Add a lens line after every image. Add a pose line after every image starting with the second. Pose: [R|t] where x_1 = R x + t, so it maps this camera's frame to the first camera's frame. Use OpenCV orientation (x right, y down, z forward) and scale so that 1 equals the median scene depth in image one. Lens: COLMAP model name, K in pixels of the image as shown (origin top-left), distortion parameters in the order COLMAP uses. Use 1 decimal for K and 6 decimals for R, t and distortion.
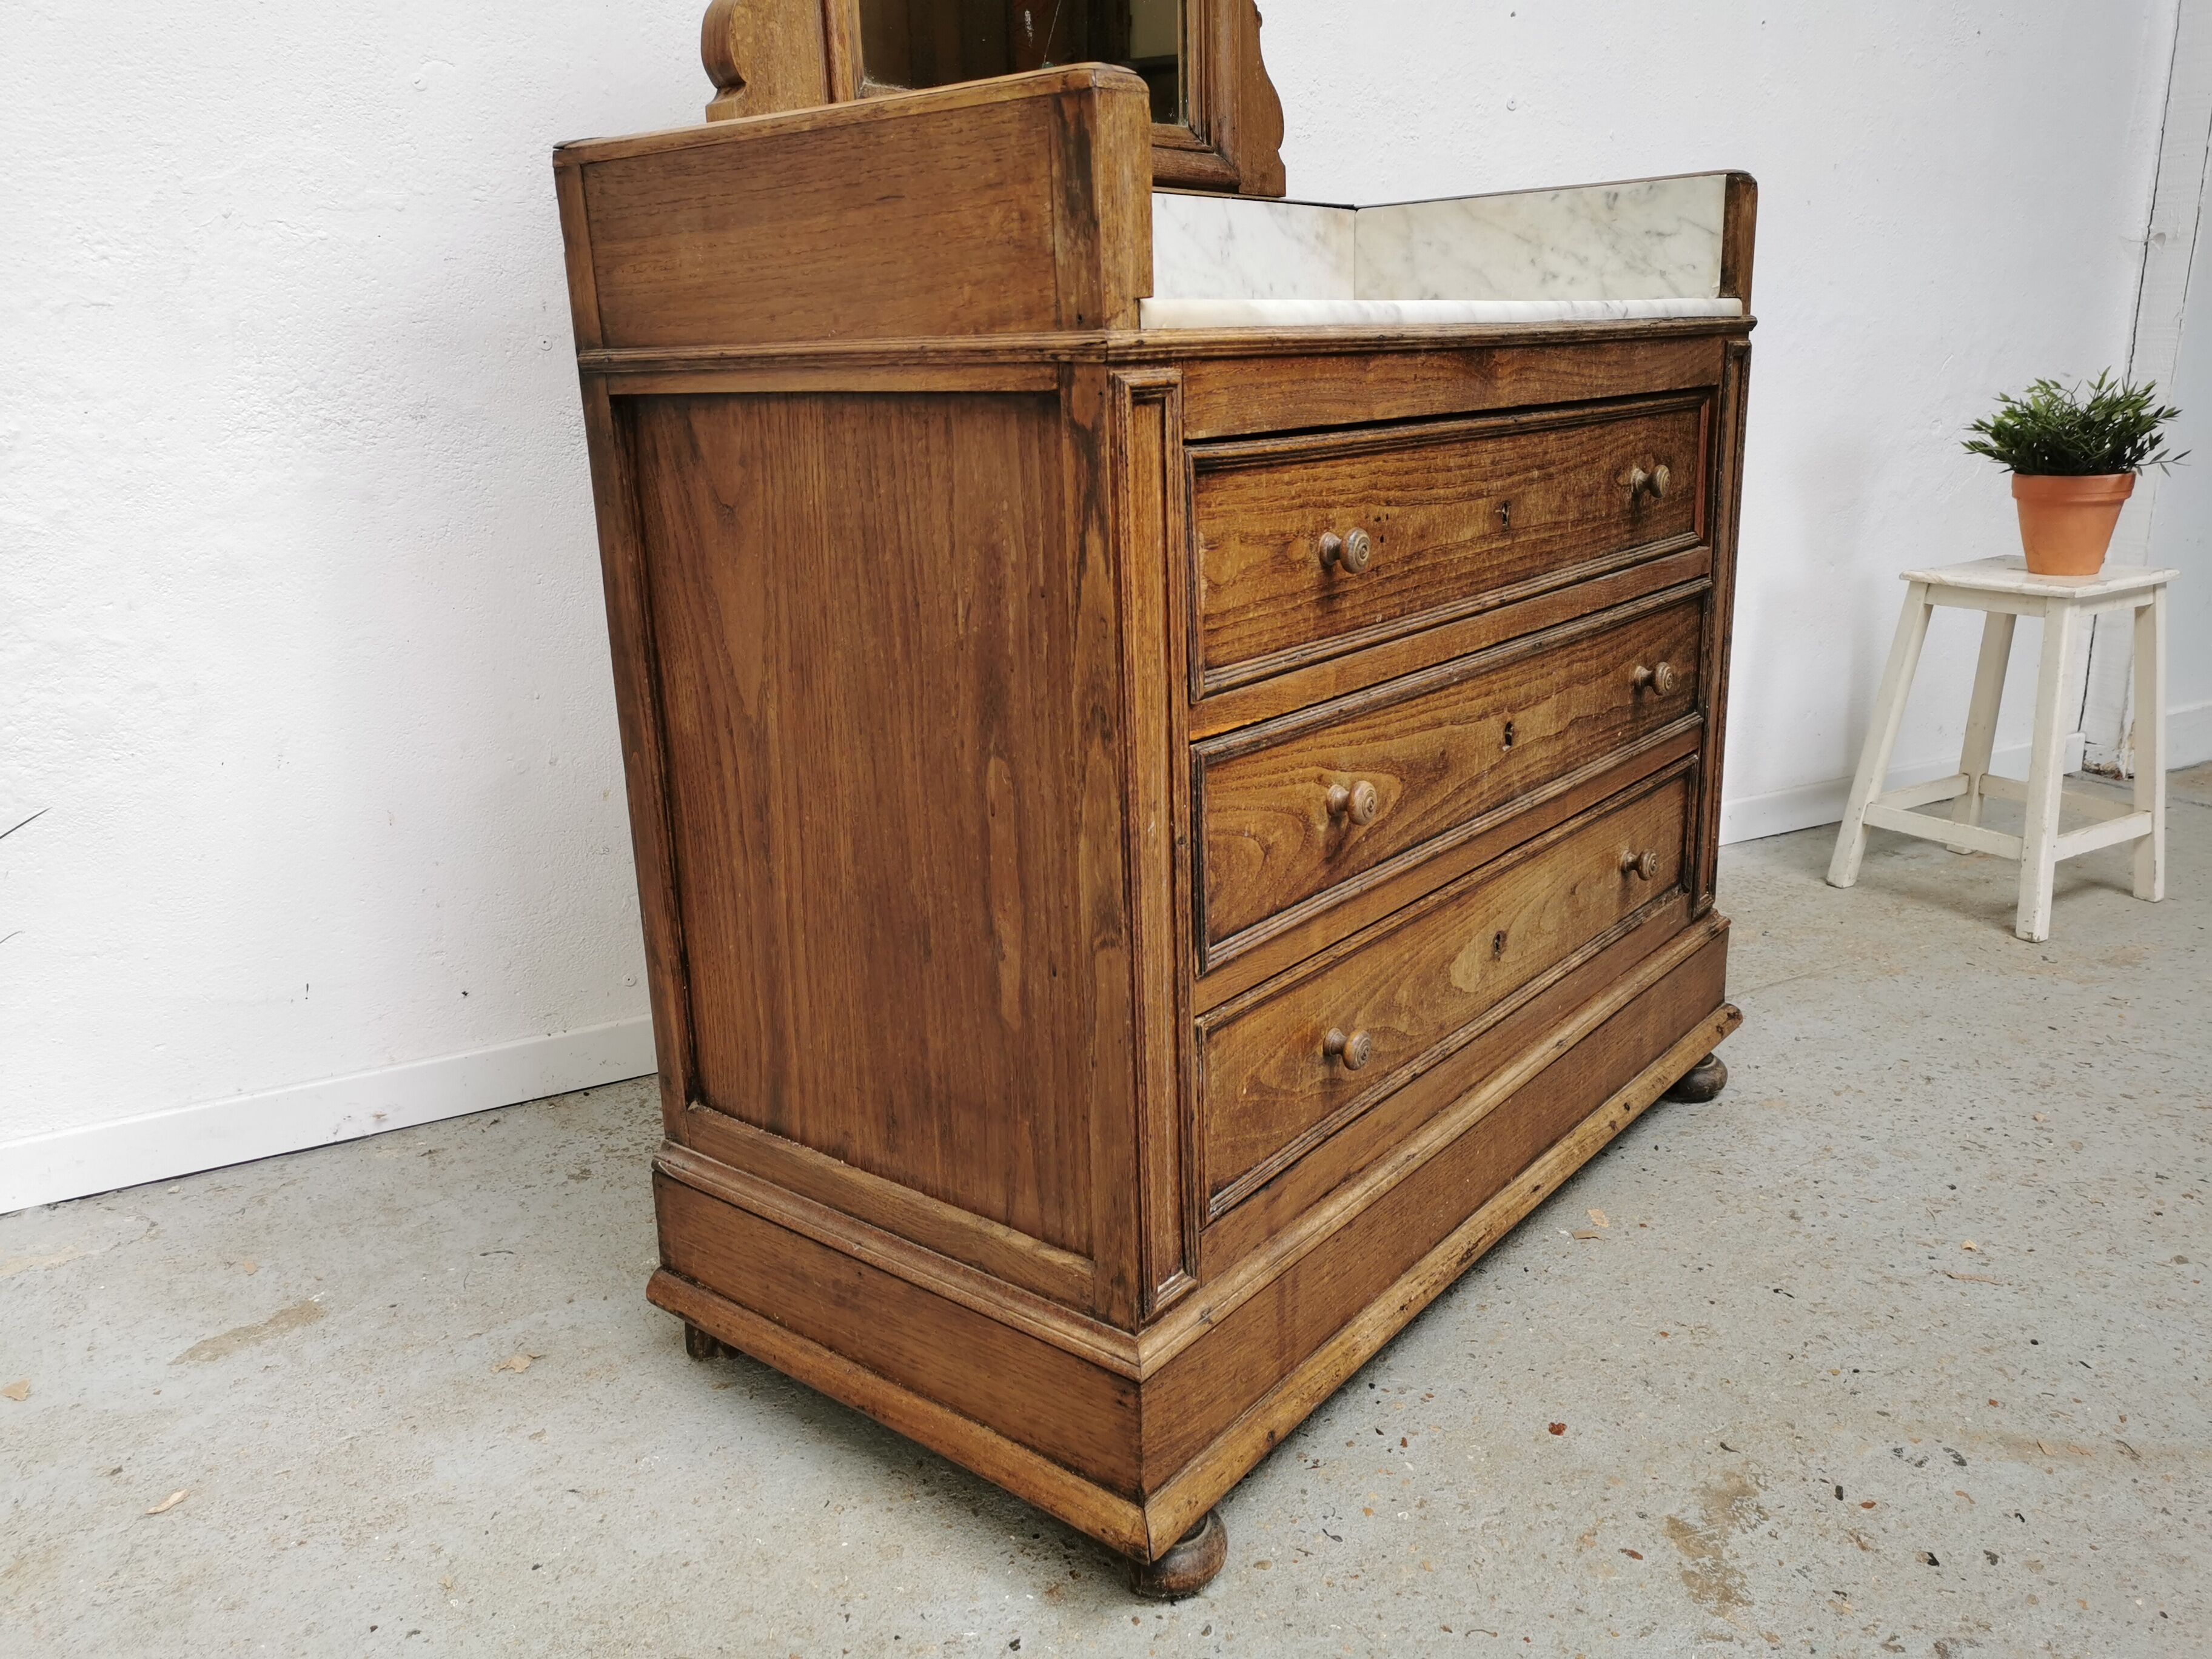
lens RADIAL K [[1701.1, 0, 1108.2], [0, 1701.1, 830.2], [0, 0, 1]] dist [0.056070, -0.043625]
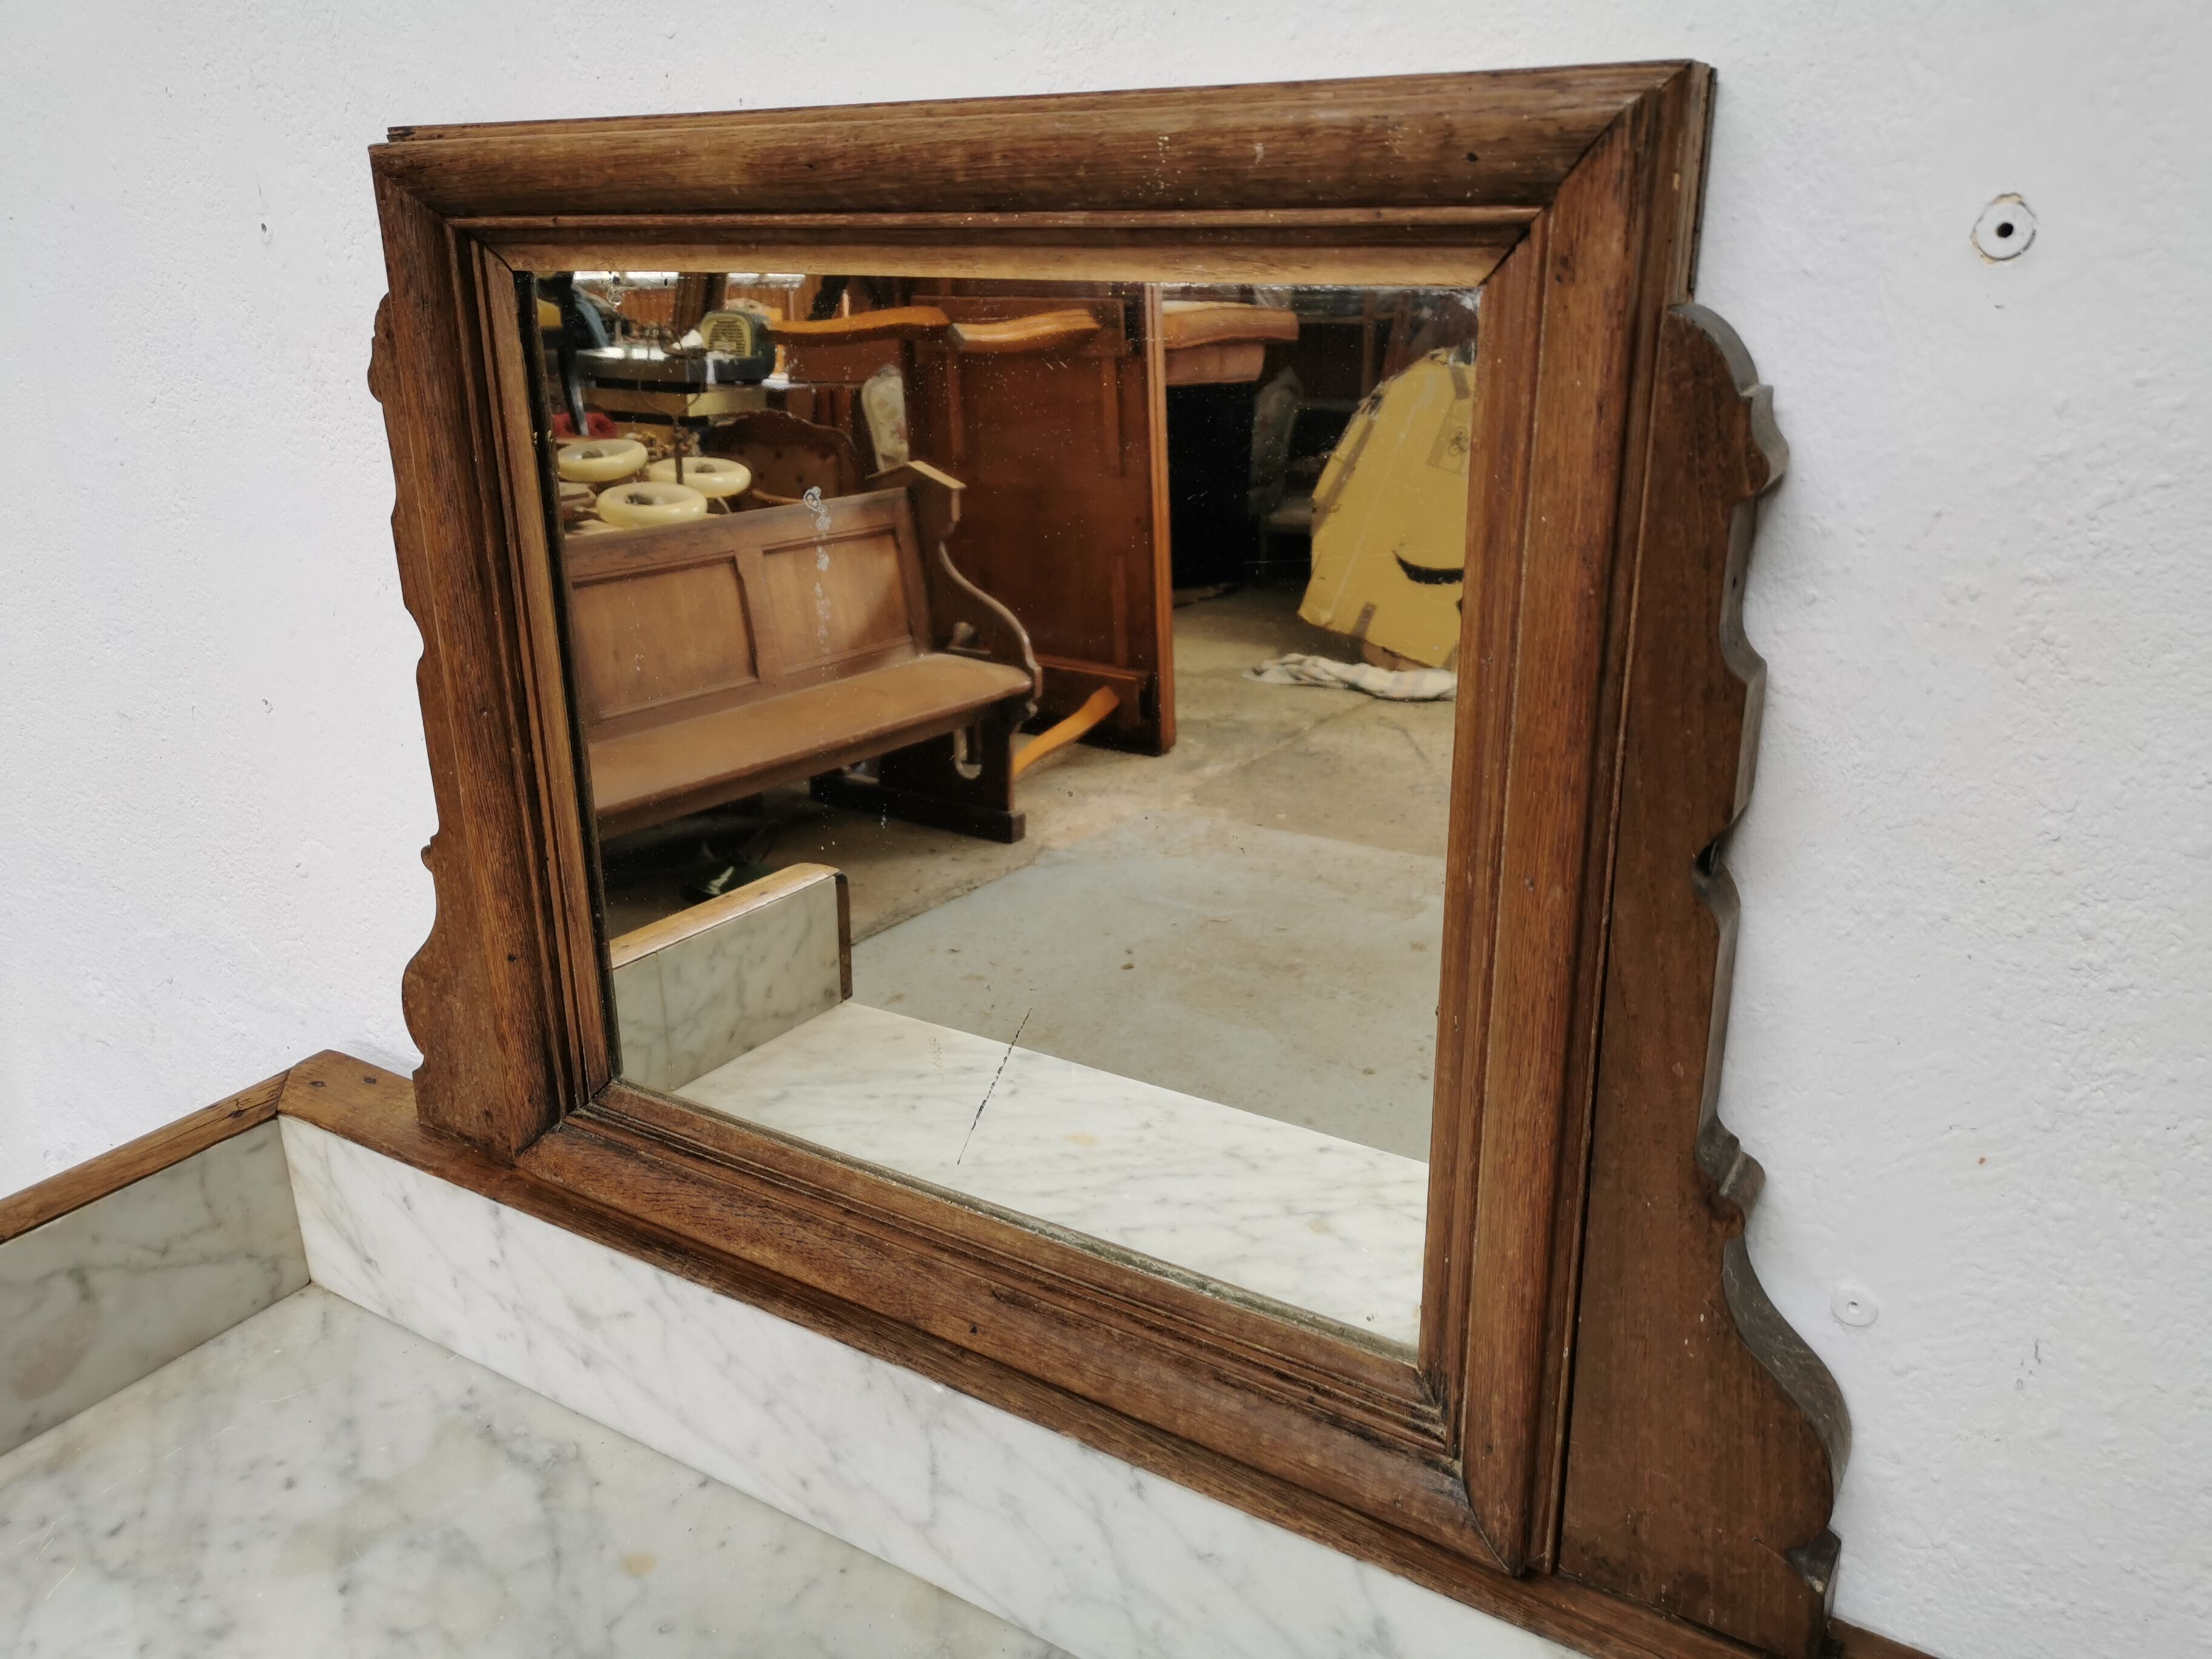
lens RADIAL K [[1710.5, 0, 1106.0], [0, 1710.5, 829.5], [0, 0, 1]] dist [0.061979, -0.069718]
pose [[0.105580, 0.365483, -0.924811, 0.466502], [-0.256999, 0.908442, 0.329674, -0.816245], [0.960627, 0.202868, 0.189842, 1.076446]]
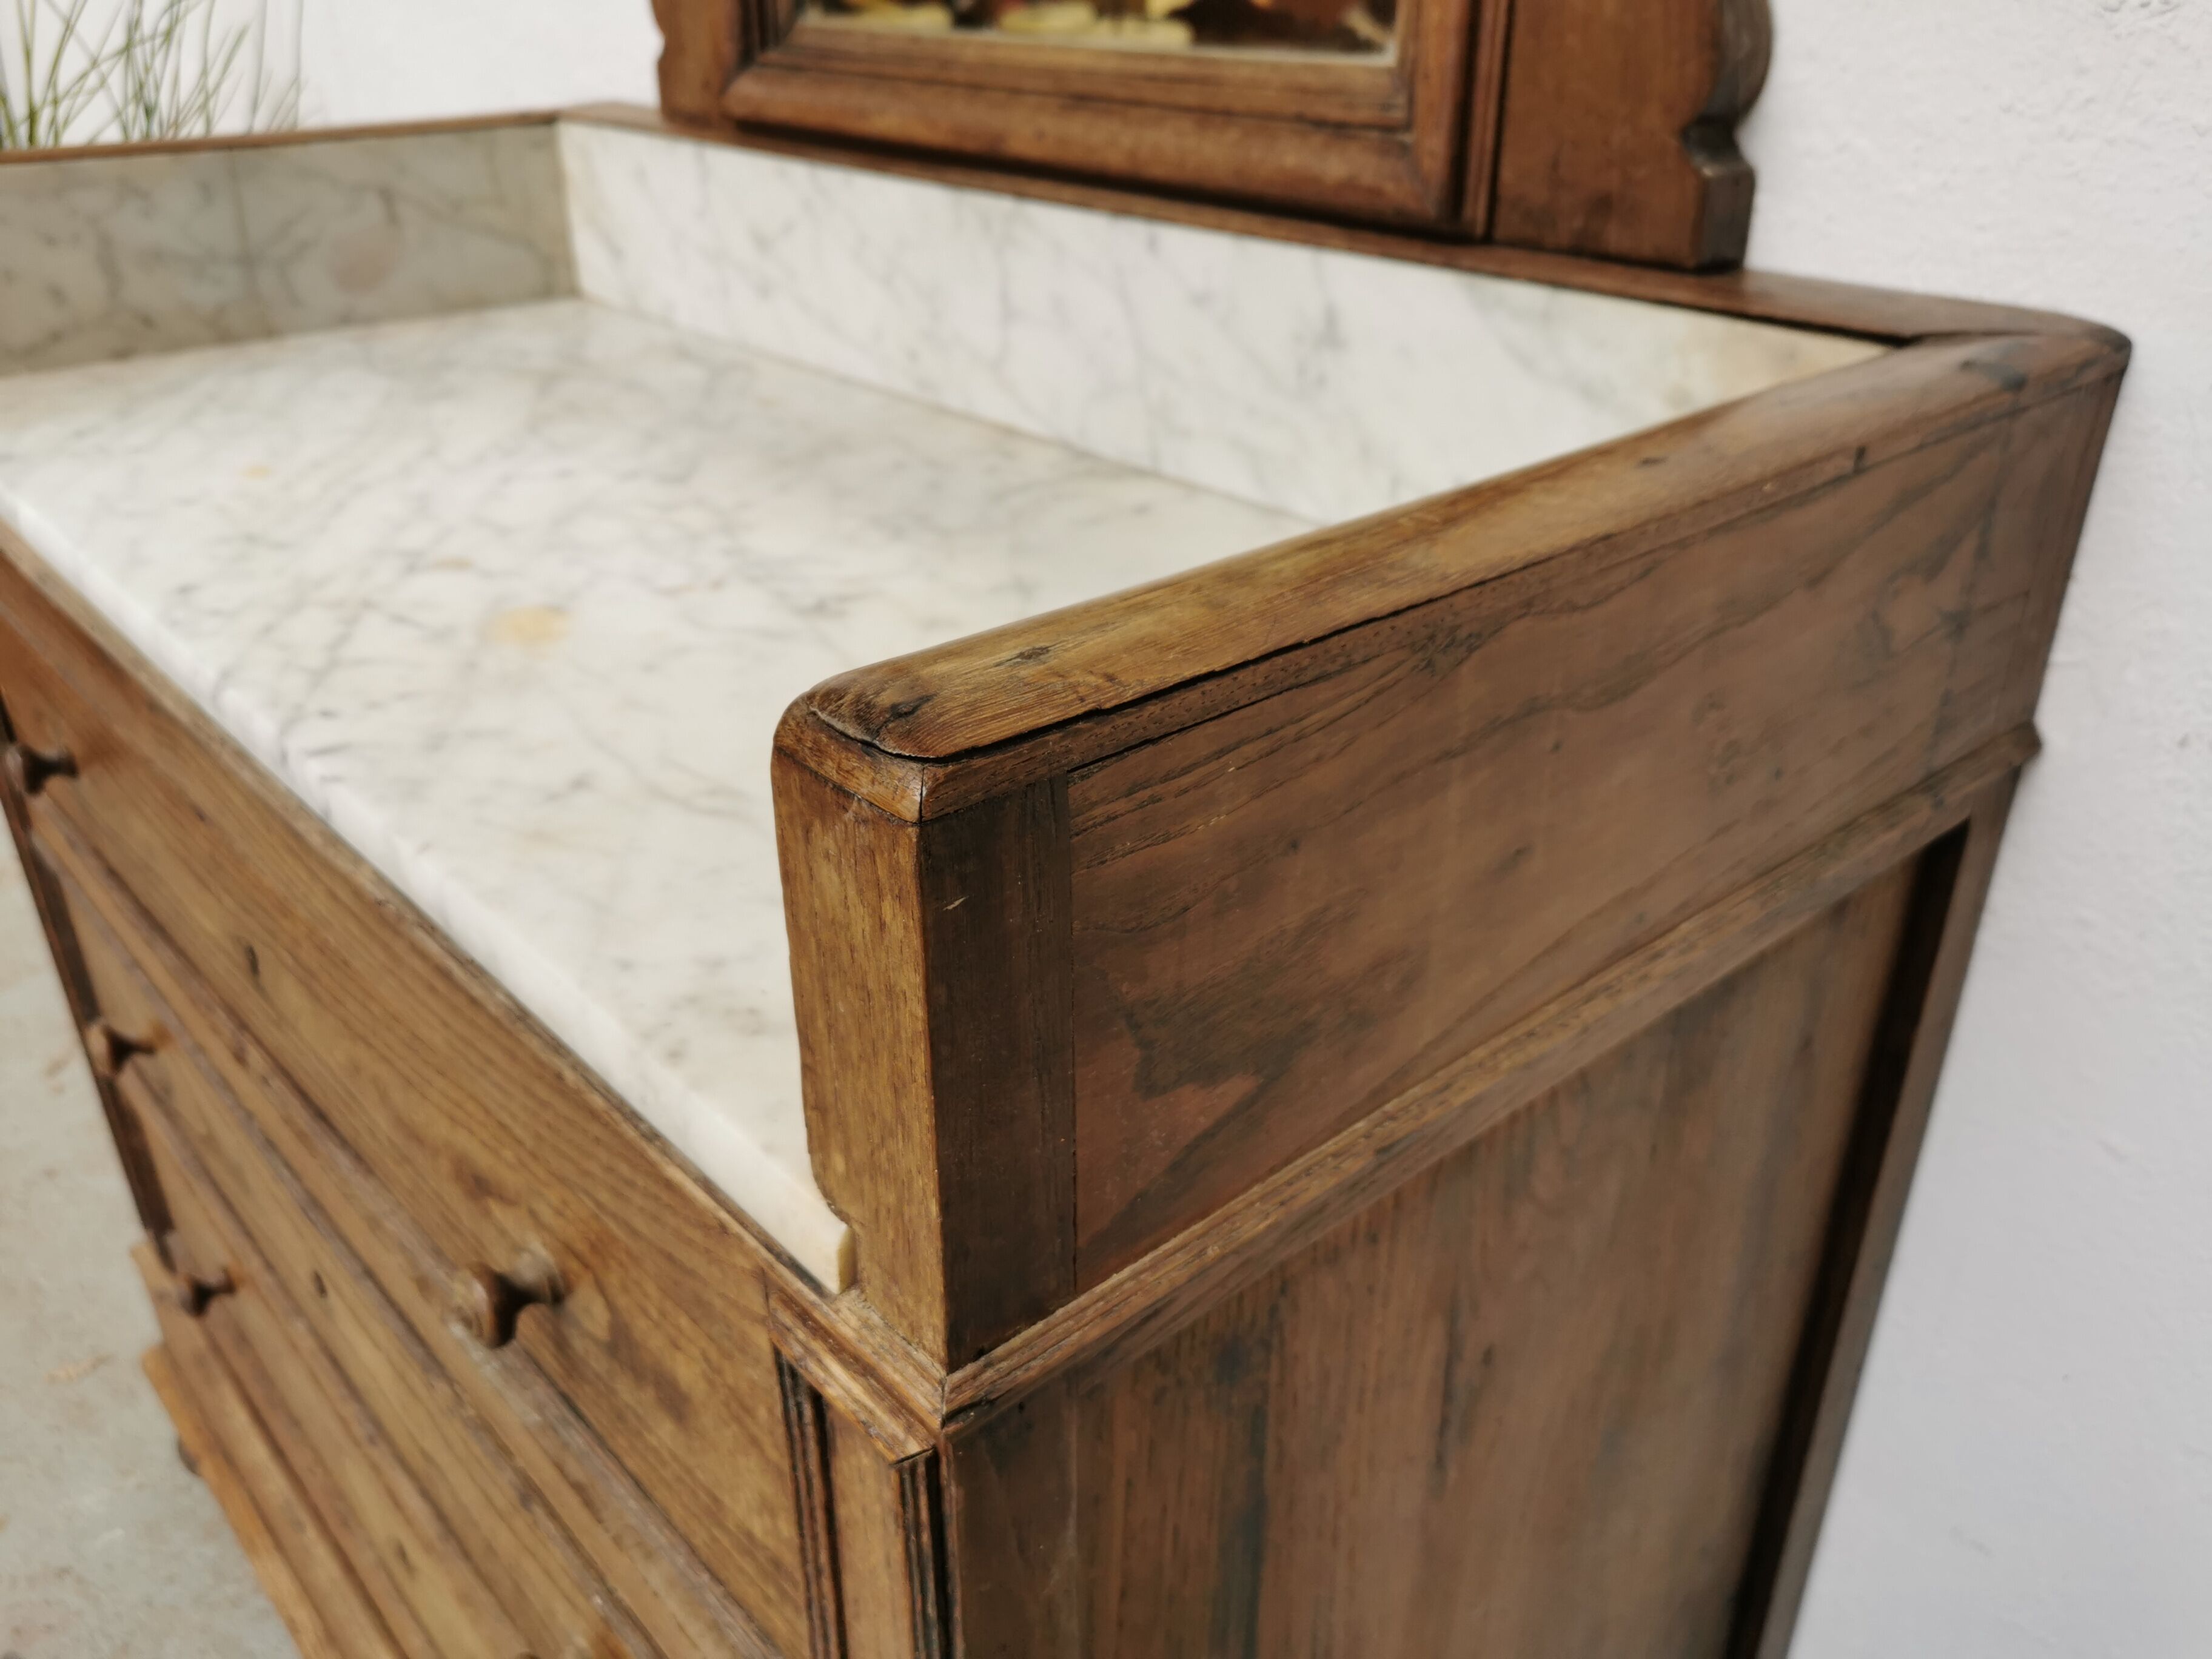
lens RADIAL K [[1753.1, 0, 1106.0], [0, 1753.1, 829.5], [0, 0, 1]] dist [0.010838, -0.008315]
pose [[-0.172636, 0.484924, -0.857348, 0.661873], [-0.257569, 0.817905, 0.514480, -0.593005], [0.950713, 0.309644, -0.016299, 1.289055]]
